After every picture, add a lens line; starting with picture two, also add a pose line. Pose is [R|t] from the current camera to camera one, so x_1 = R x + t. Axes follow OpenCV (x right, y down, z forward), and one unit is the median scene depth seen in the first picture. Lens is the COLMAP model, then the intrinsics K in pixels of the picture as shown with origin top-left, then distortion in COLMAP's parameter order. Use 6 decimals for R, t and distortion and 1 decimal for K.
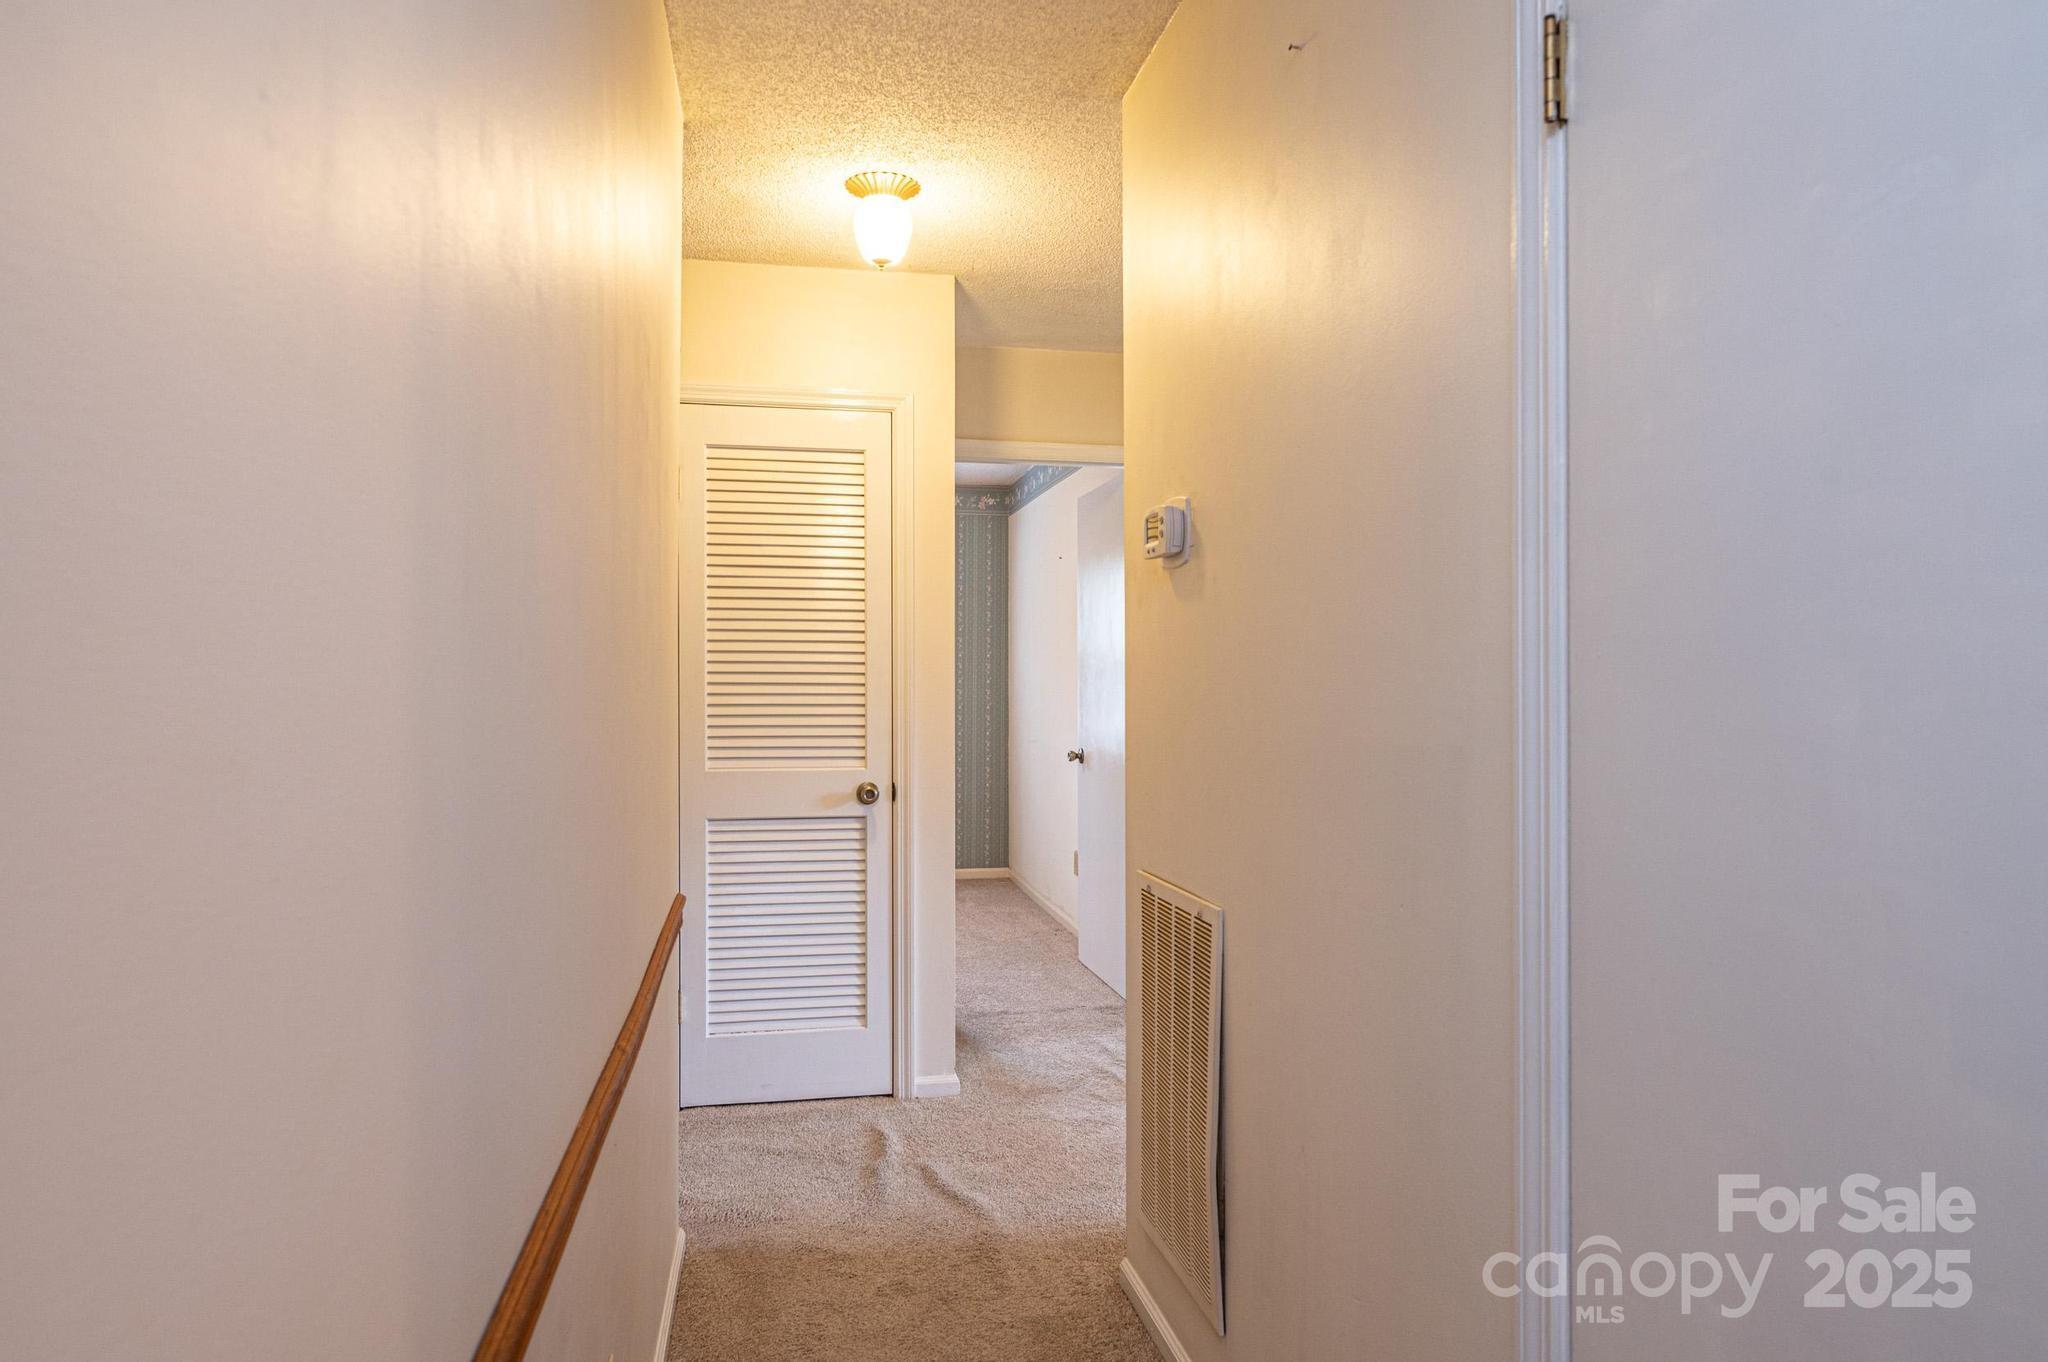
lens RADIAL K [[1265.4, 0, 1021.8], [0, 1265.4, 683.9], [0, 0, 1]] dist [-0.002739, -0.000050]
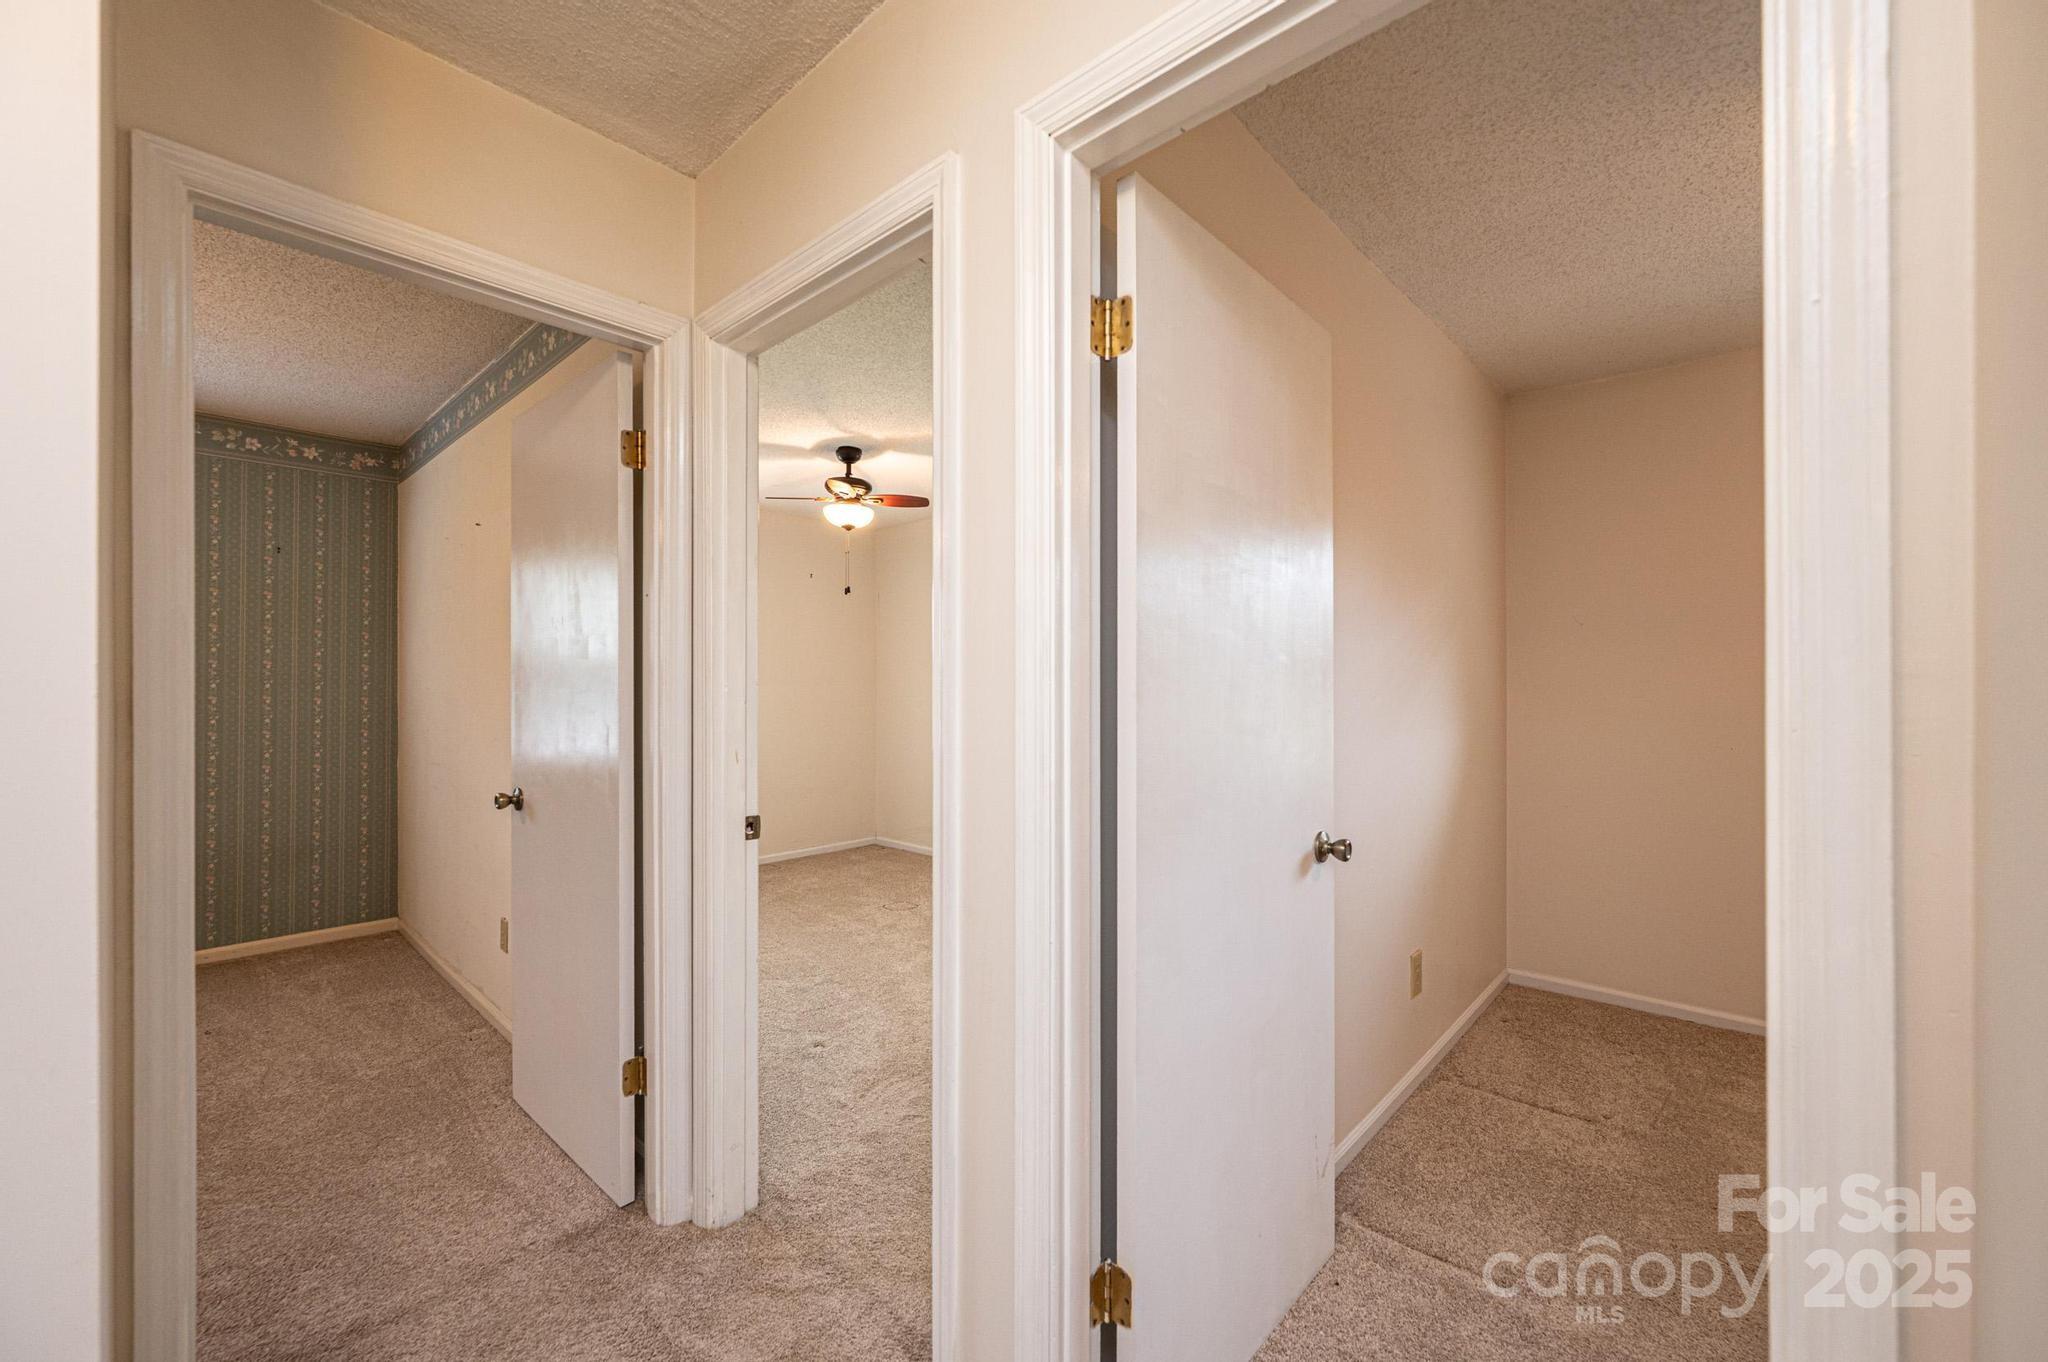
lens RADIAL K [[814.5, 0, 1030.2], [0, 814.5, 686.9], [0, 0, 1]] dist [-0.001915, 0.000243]
pose [[0.804344, 0.001322, 0.594162, 0.012761], [-0.001691, 0.999999, 0.000064, -0.006700], [-0.594161, -0.001056, 0.804345, 0.737652]]
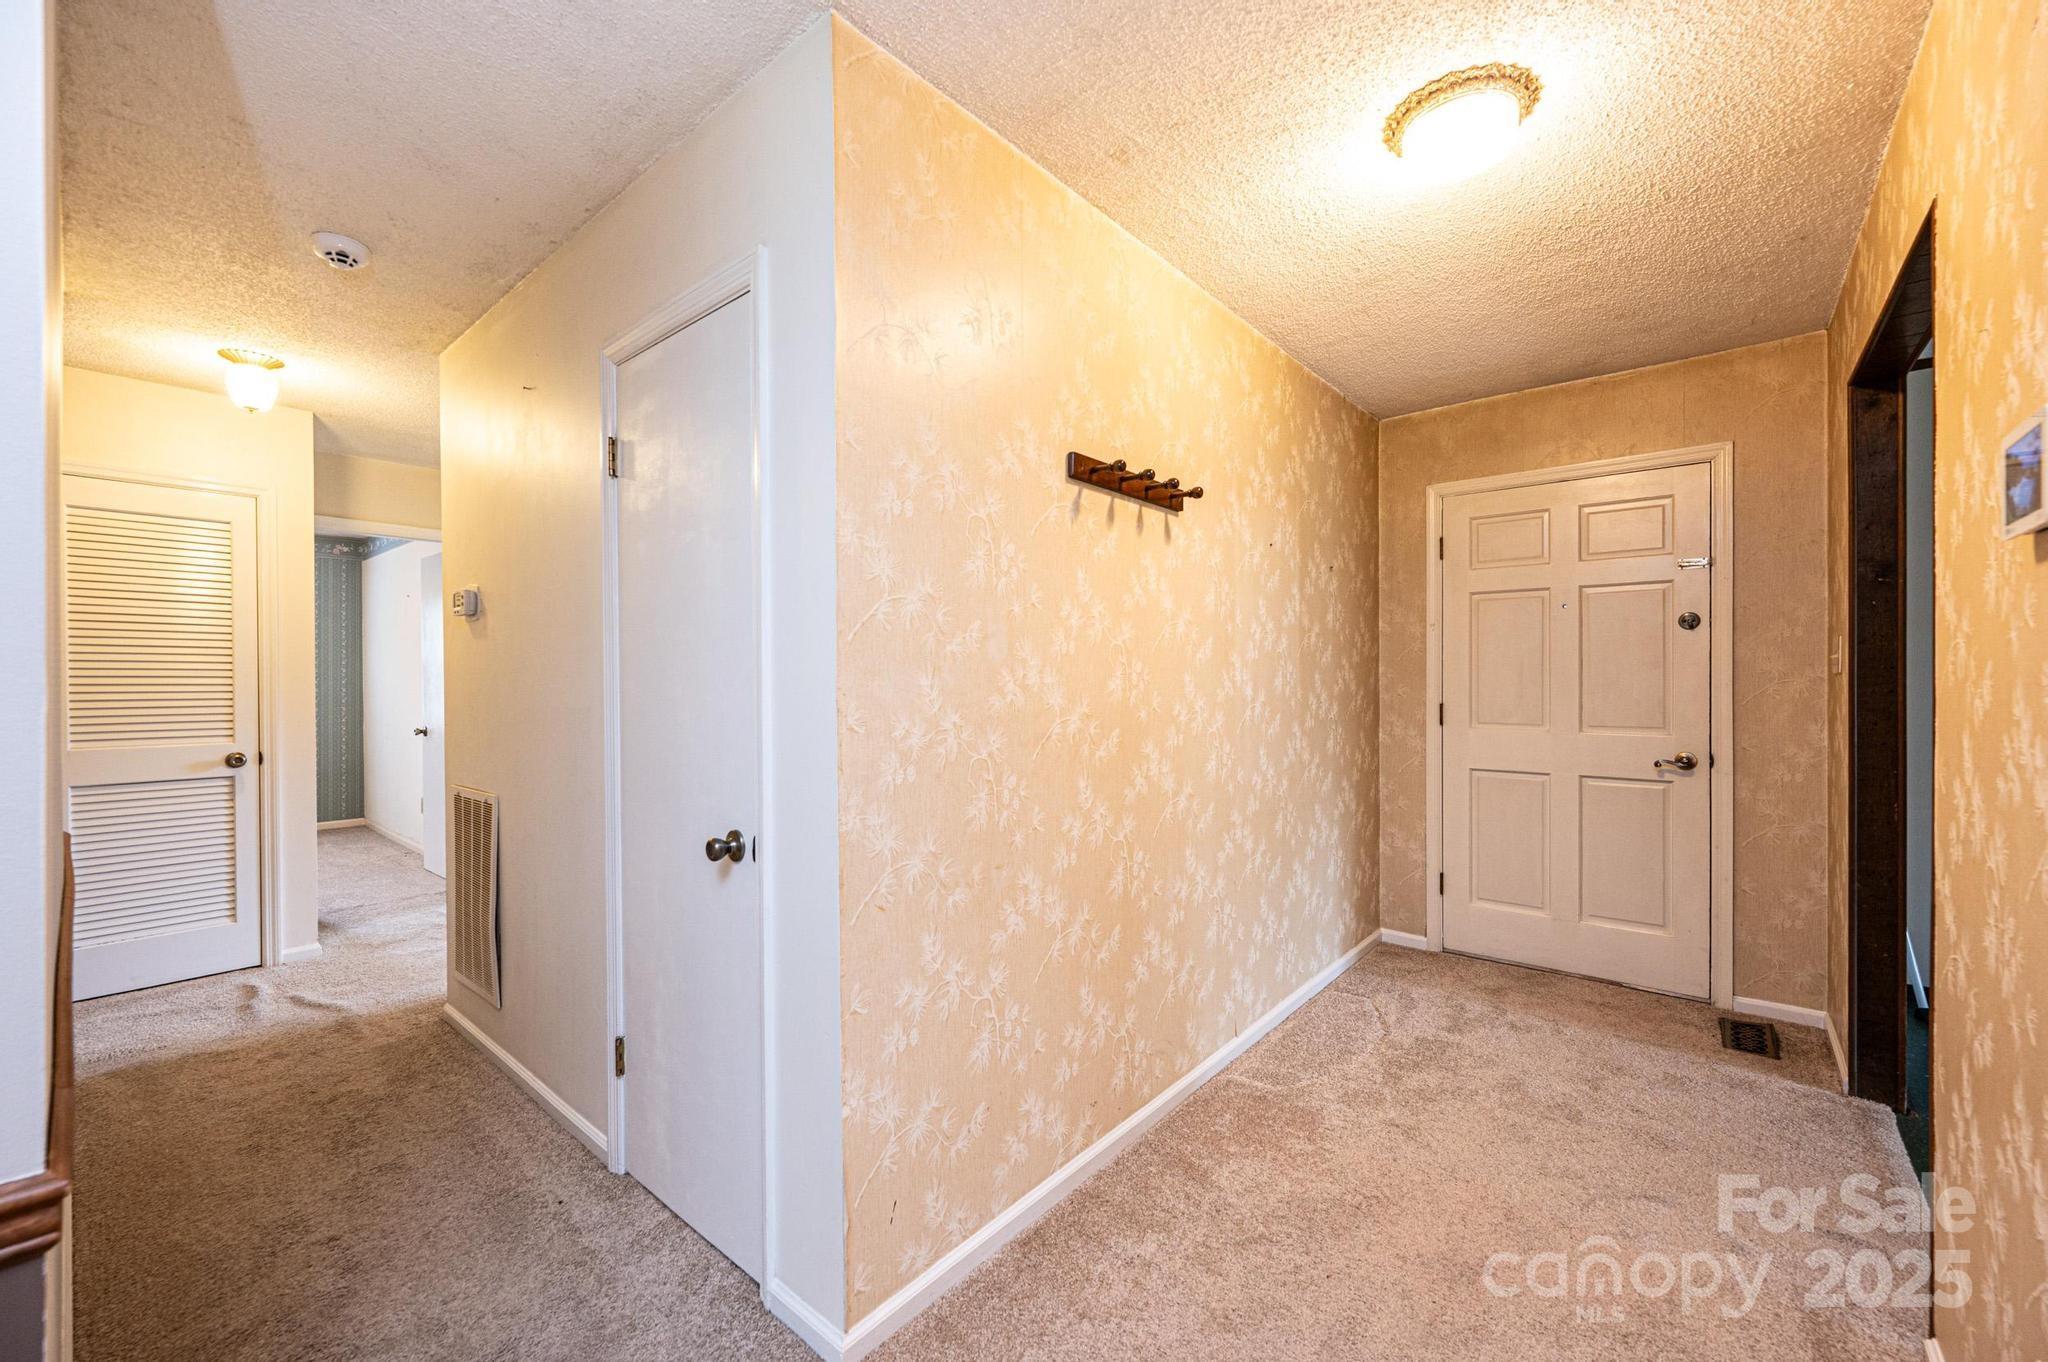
lens RADIAL K [[814.5, 0, 1024.4], [0, 814.5, 681.7], [0, 0, 1]] dist [-0.001915, 0.000243]
pose [[0.783481, -0.006305, 0.621383, 0.007175], [0.006176, 0.999978, 0.002360, 0.000561], [-0.621385, 0.001988, 0.783503, -0.293561]]
